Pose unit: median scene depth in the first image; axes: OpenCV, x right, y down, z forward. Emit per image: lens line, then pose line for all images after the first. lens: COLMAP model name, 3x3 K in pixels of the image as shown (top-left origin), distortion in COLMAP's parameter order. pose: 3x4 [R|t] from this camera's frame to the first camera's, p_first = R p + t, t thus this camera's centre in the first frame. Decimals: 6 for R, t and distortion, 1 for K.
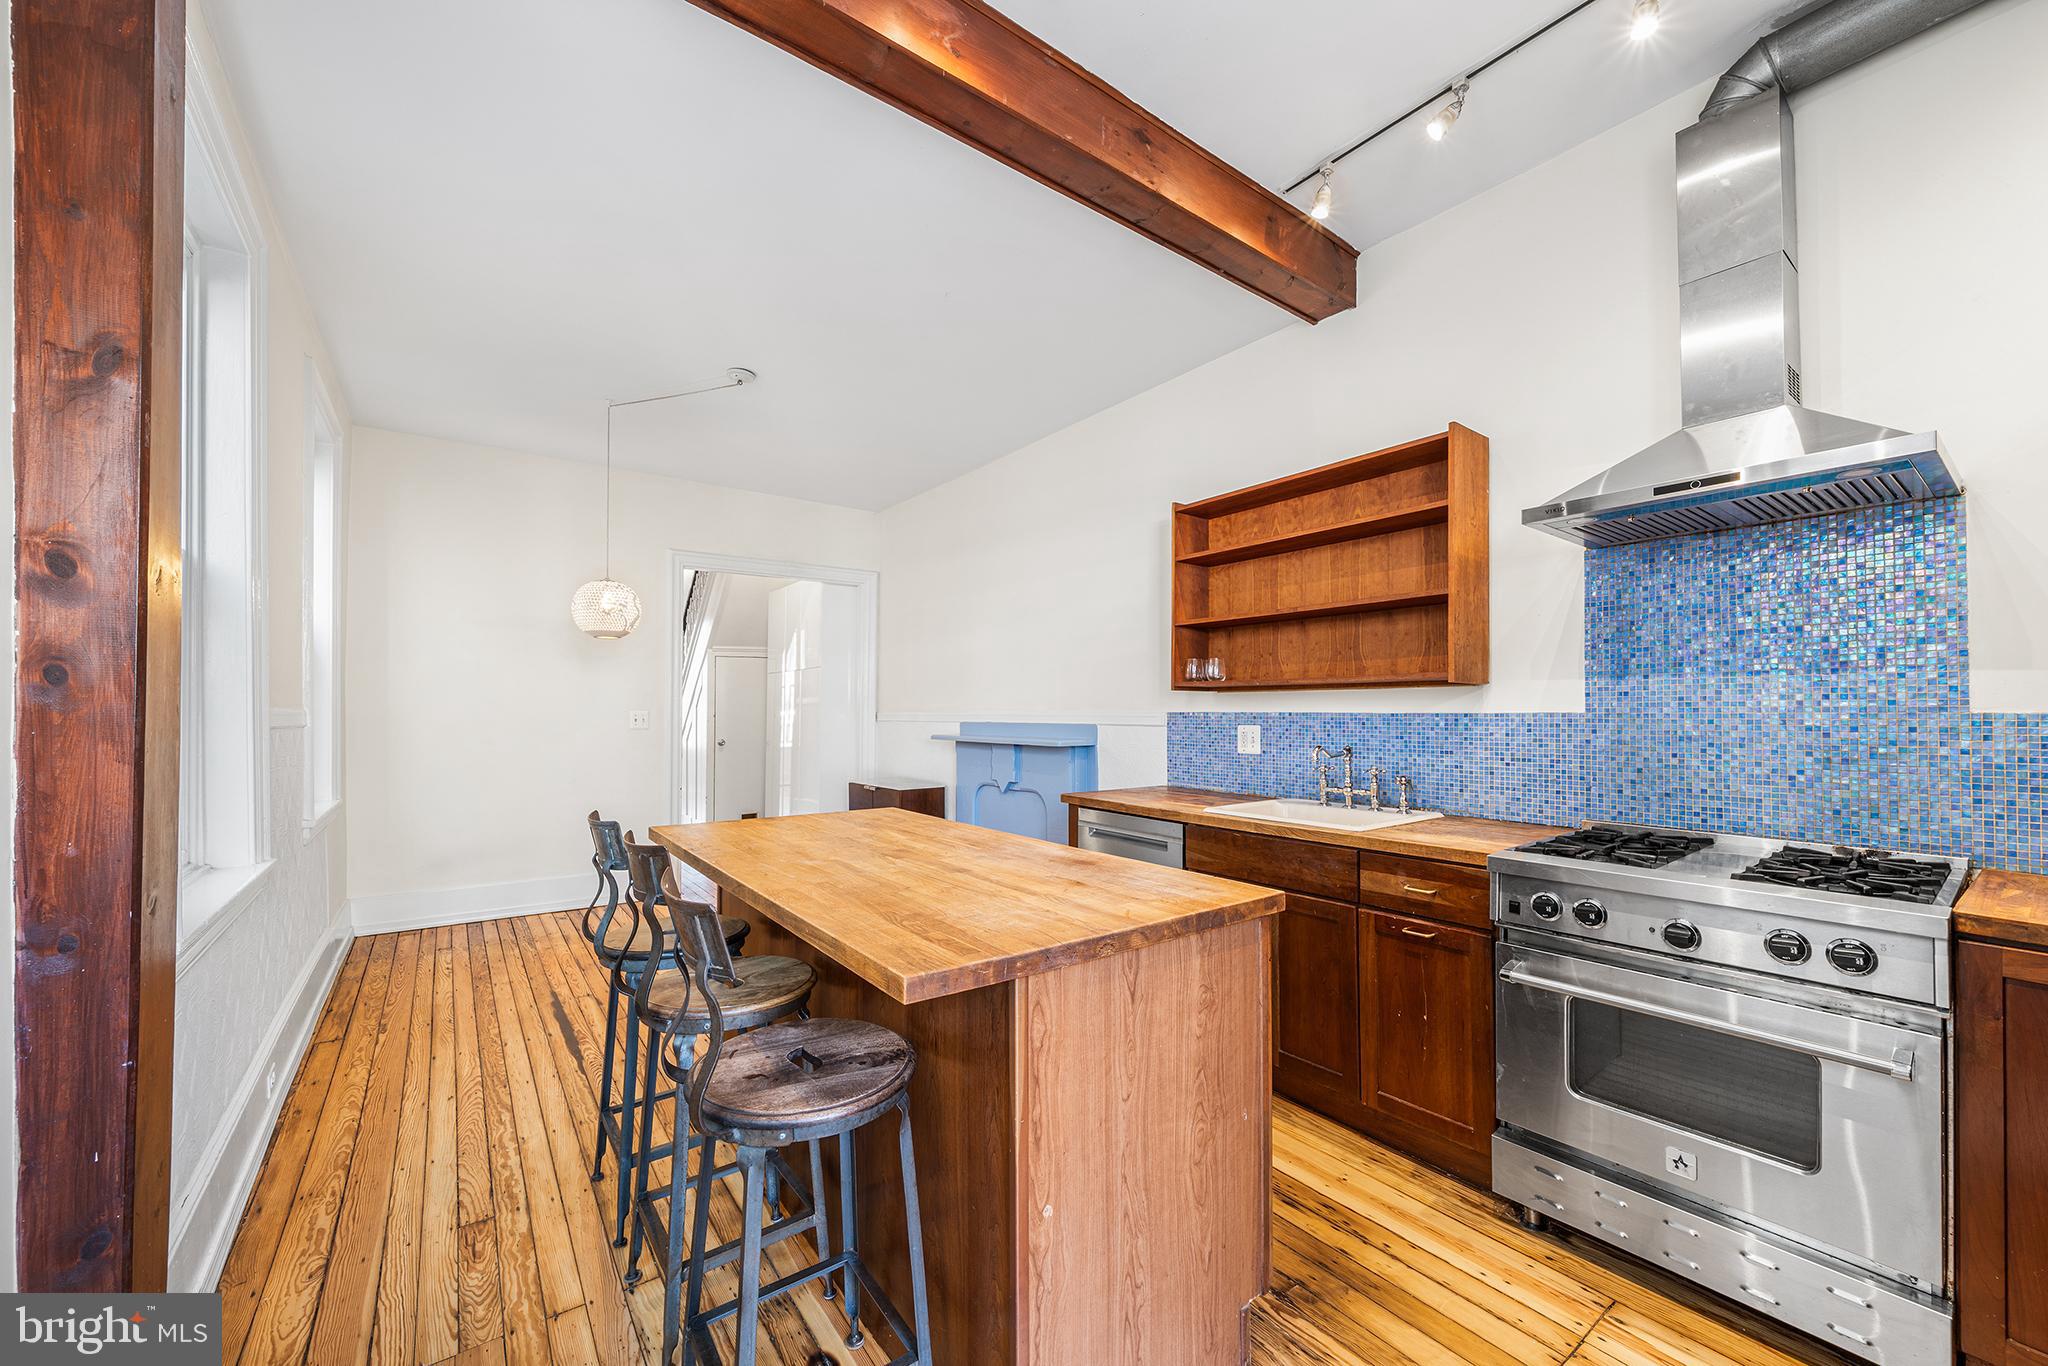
lens RADIAL K [[794.0, 0, 1024.0], [0, 794.0, 683.0], [0, 0, 1]] dist [-0.000179, -0.000008]
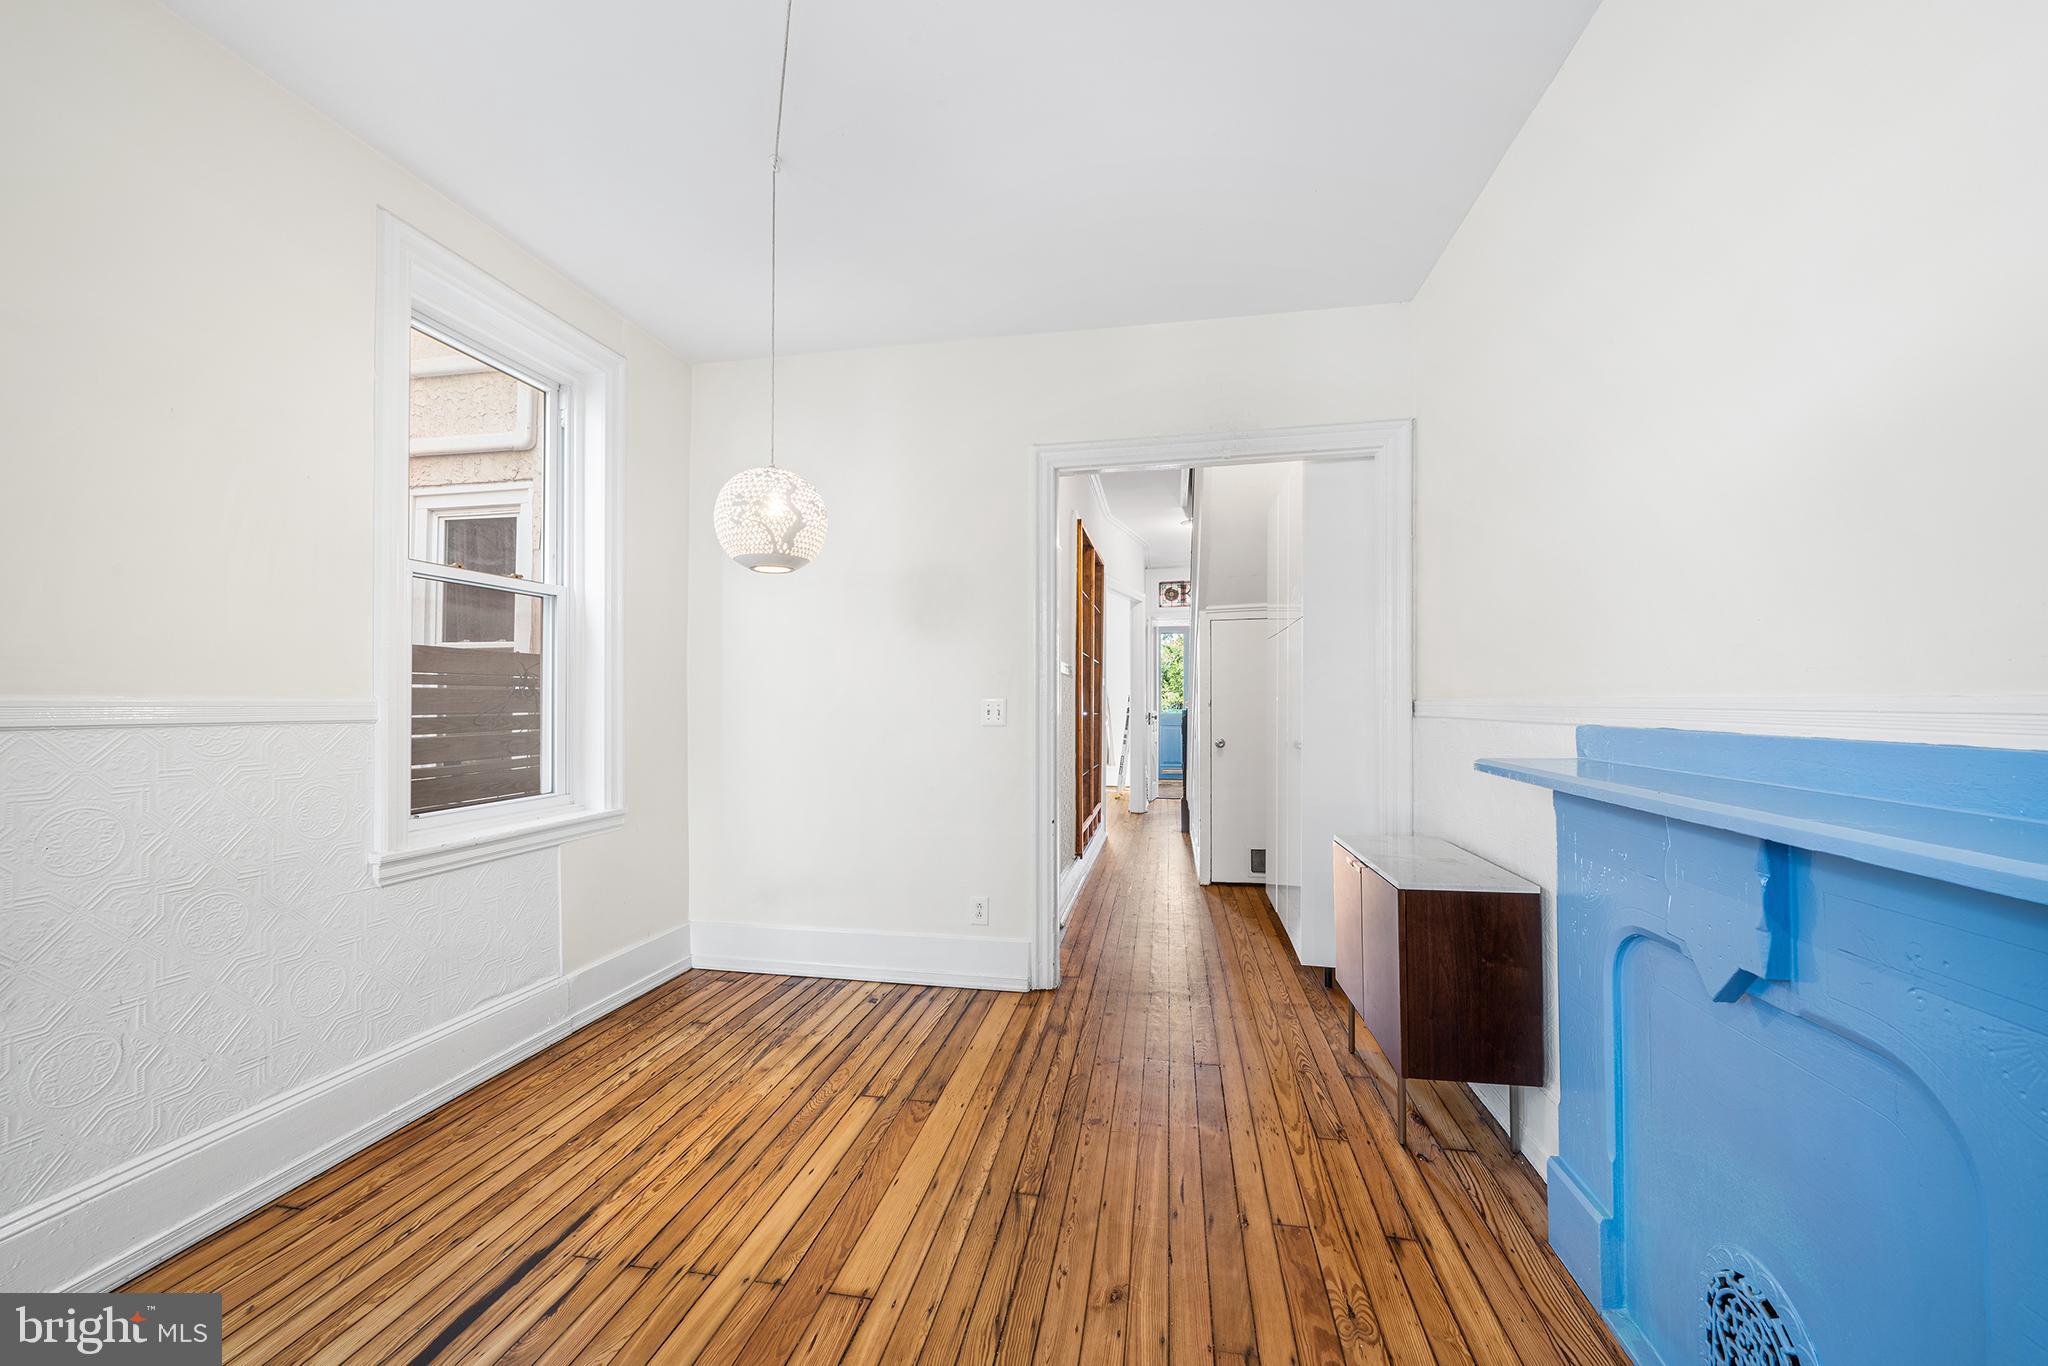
lens RADIAL K [[794.0, 0, 1024.0], [0, 794.0, 683.0], [0, 0, 1]] dist [-0.000179, -0.000008]
pose [[0.691703, -0.014937, -0.722027, 0.010207], [0.024812, 0.999687, 0.003089, 0.033812], [0.721755, -0.020052, 0.691858, 0.889504]]
